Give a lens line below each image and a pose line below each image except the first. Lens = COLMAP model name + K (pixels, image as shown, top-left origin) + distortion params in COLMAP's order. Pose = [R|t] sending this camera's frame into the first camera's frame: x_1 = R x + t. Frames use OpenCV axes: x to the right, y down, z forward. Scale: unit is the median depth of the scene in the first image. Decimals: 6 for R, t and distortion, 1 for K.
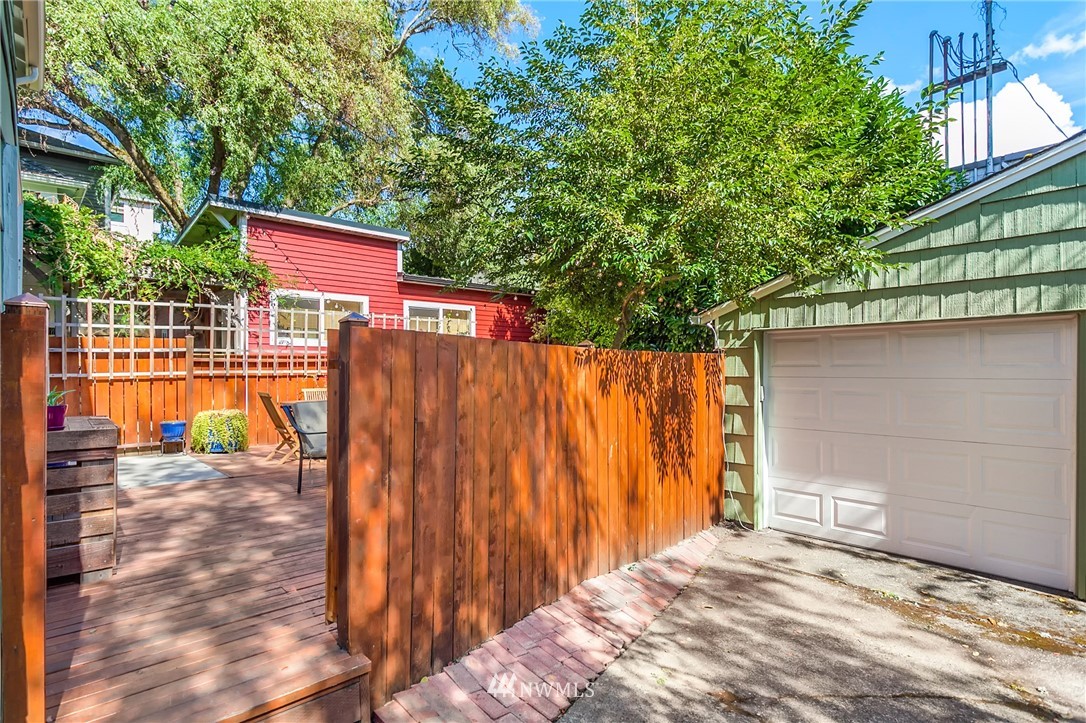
lens RADIAL K [[542.6, 0, 548.3], [0, 542.6, 359.1], [0, 0, 1]] dist [-0.006772, 0.001146]
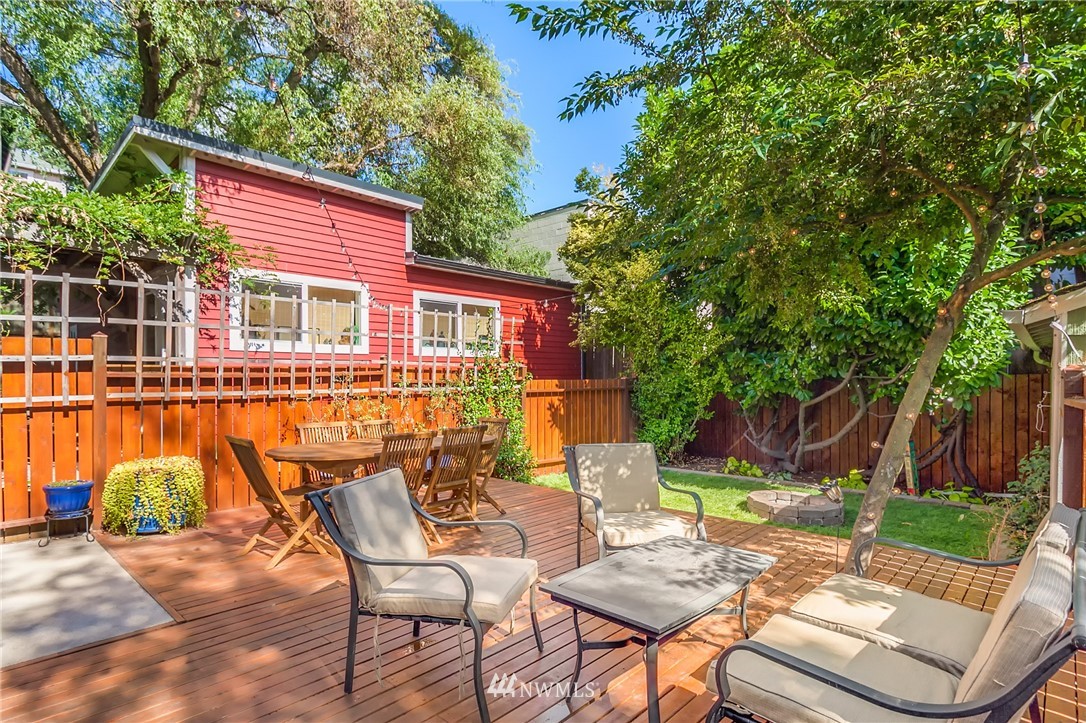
lens RADIAL K [[542.6, 0, 537.8], [0, 542.6, 369.6], [0, 0, 1]] dist [-0.006772, 0.001146]
pose [[0.996953, 0.007411, 0.077651, -0.218309], [-0.008217, 0.999916, 0.010056, -0.013255], [-0.077570, -0.010663, 0.996930, 0.352381]]
